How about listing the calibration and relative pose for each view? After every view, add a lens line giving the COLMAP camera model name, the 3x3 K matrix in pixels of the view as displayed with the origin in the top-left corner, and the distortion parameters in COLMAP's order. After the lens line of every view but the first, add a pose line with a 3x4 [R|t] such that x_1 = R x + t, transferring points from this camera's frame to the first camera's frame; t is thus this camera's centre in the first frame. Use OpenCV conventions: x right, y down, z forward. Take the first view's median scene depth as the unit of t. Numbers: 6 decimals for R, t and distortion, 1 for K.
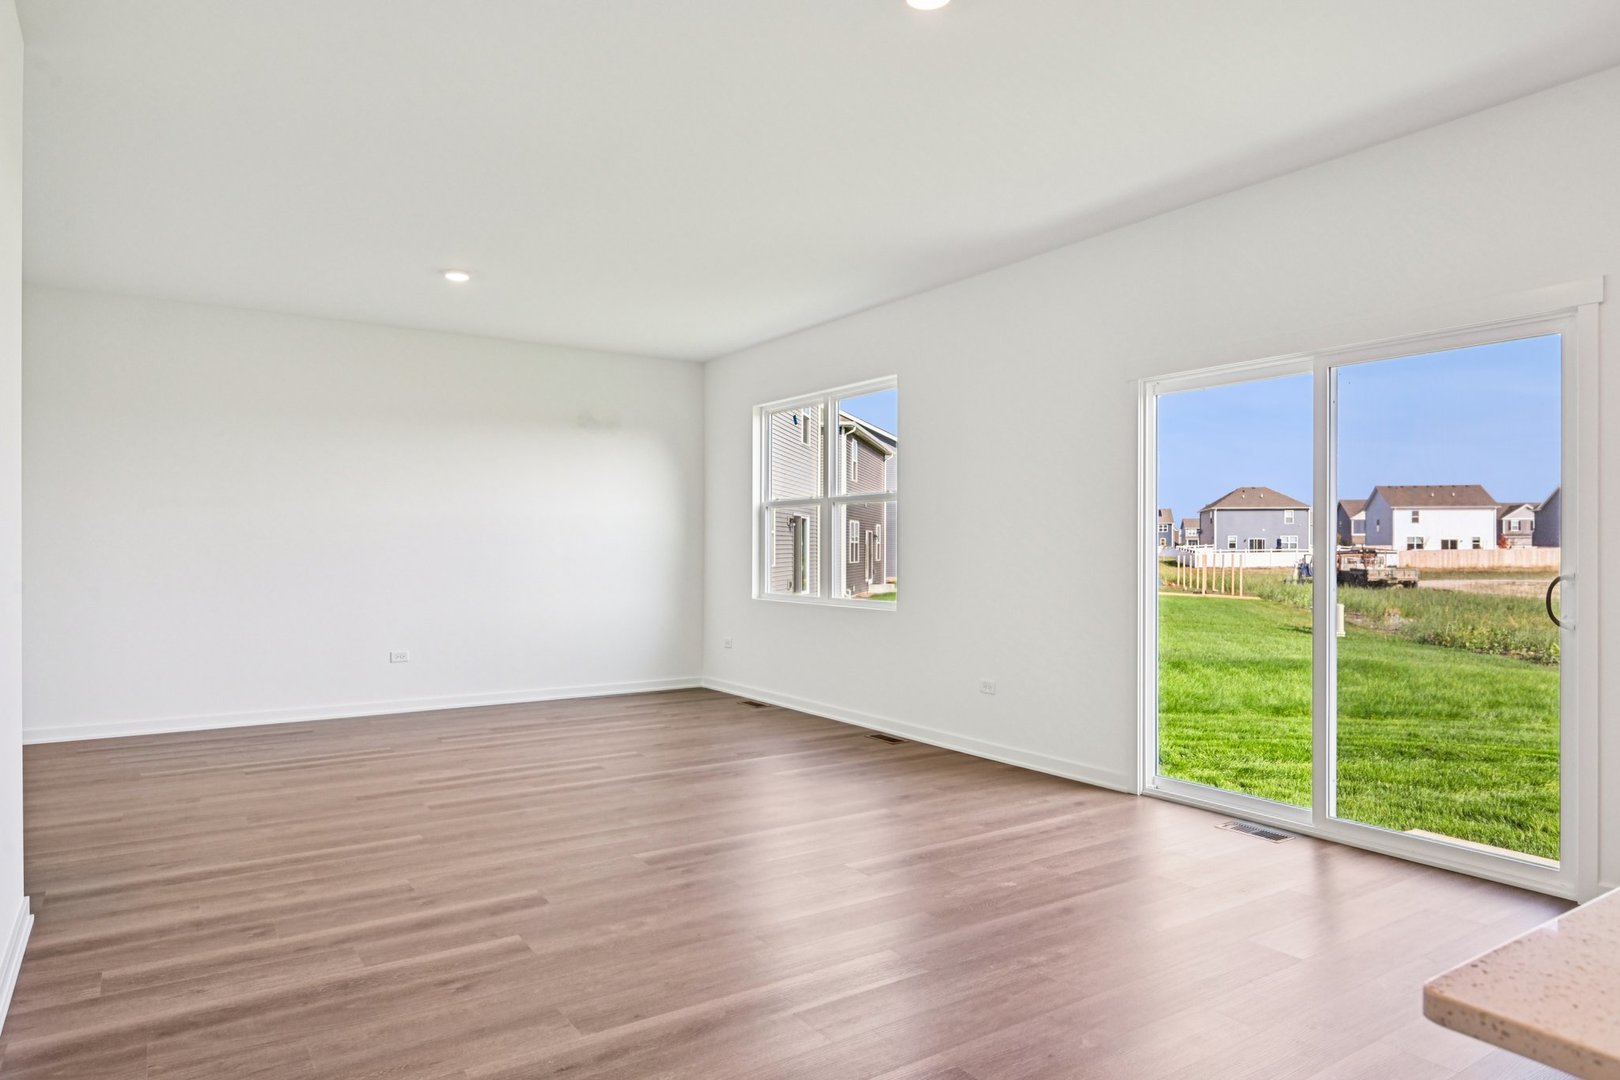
lens RADIAL K [[1001.6, 0, 811.5], [0, 1001.6, 542.4], [0, 0, 1]] dist [-0.008084, -0.000545]
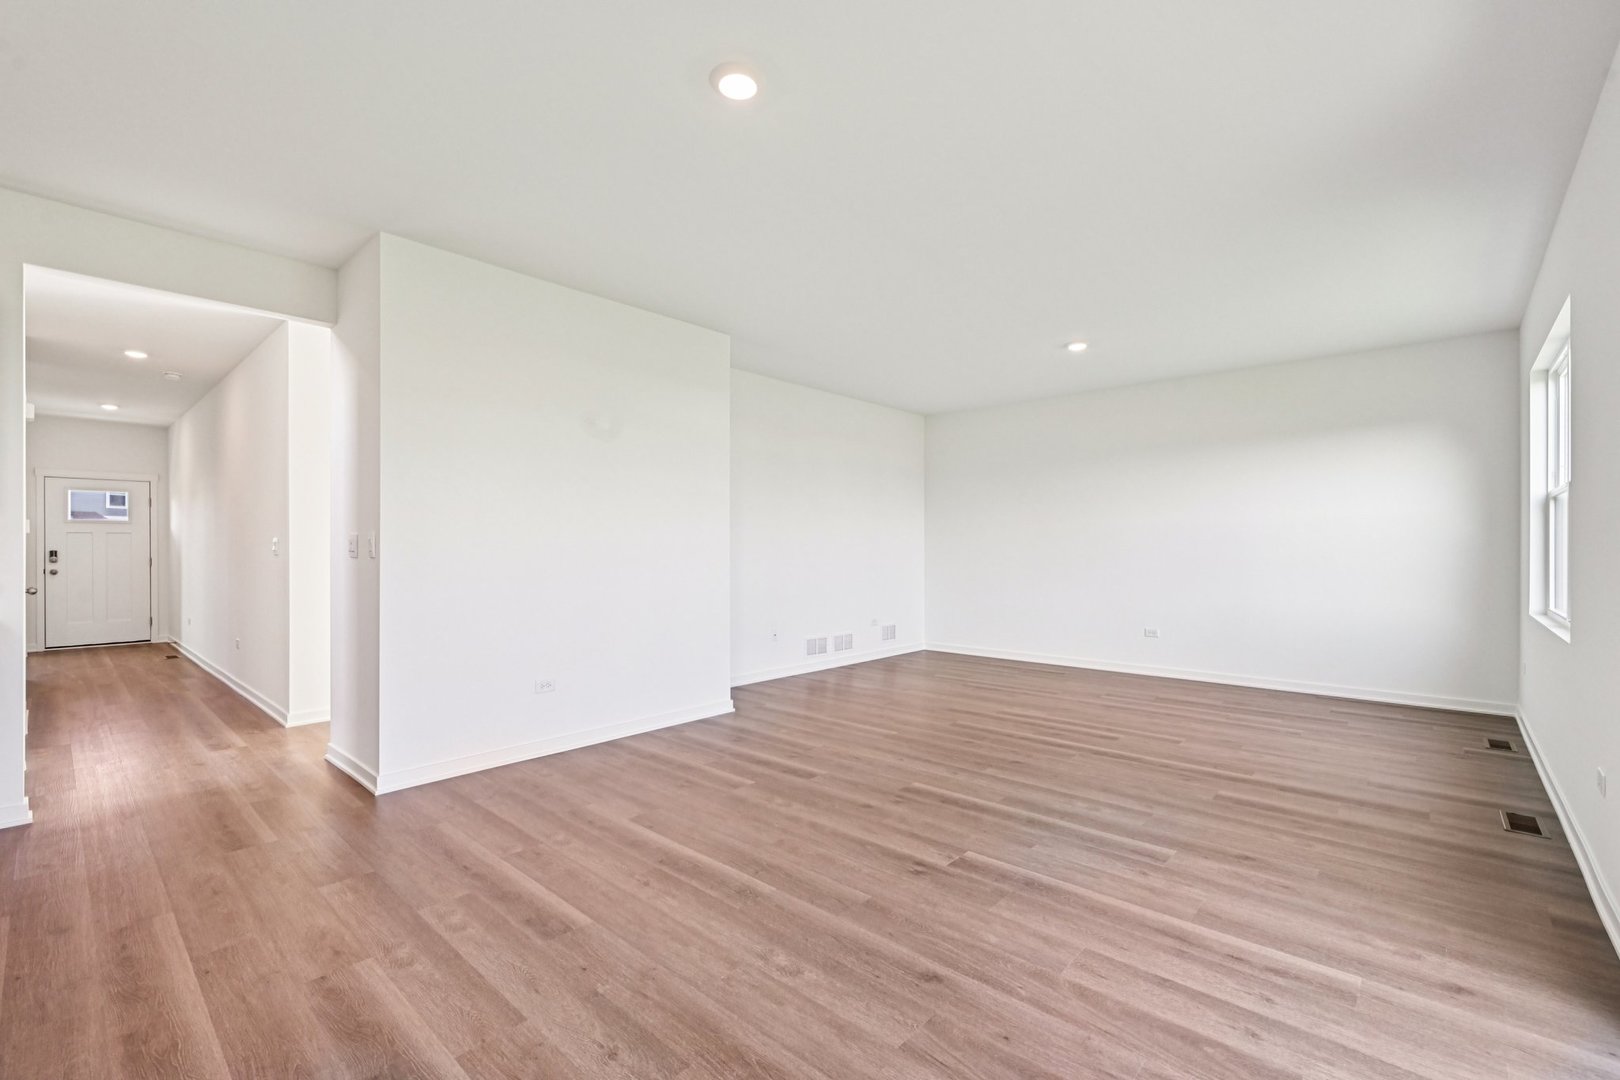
lens RADIAL K [[697.0, 0, 812.1], [0, 697.0, 545.8], [0, 0, 1]] dist [-0.001912, 0.000003]
pose [[0.244838, -0.006129, -0.969545, 0.679252], [0.003604, 0.999979, -0.005411, 0.005143], [0.969557, -0.002170, 0.244855, 0.642466]]
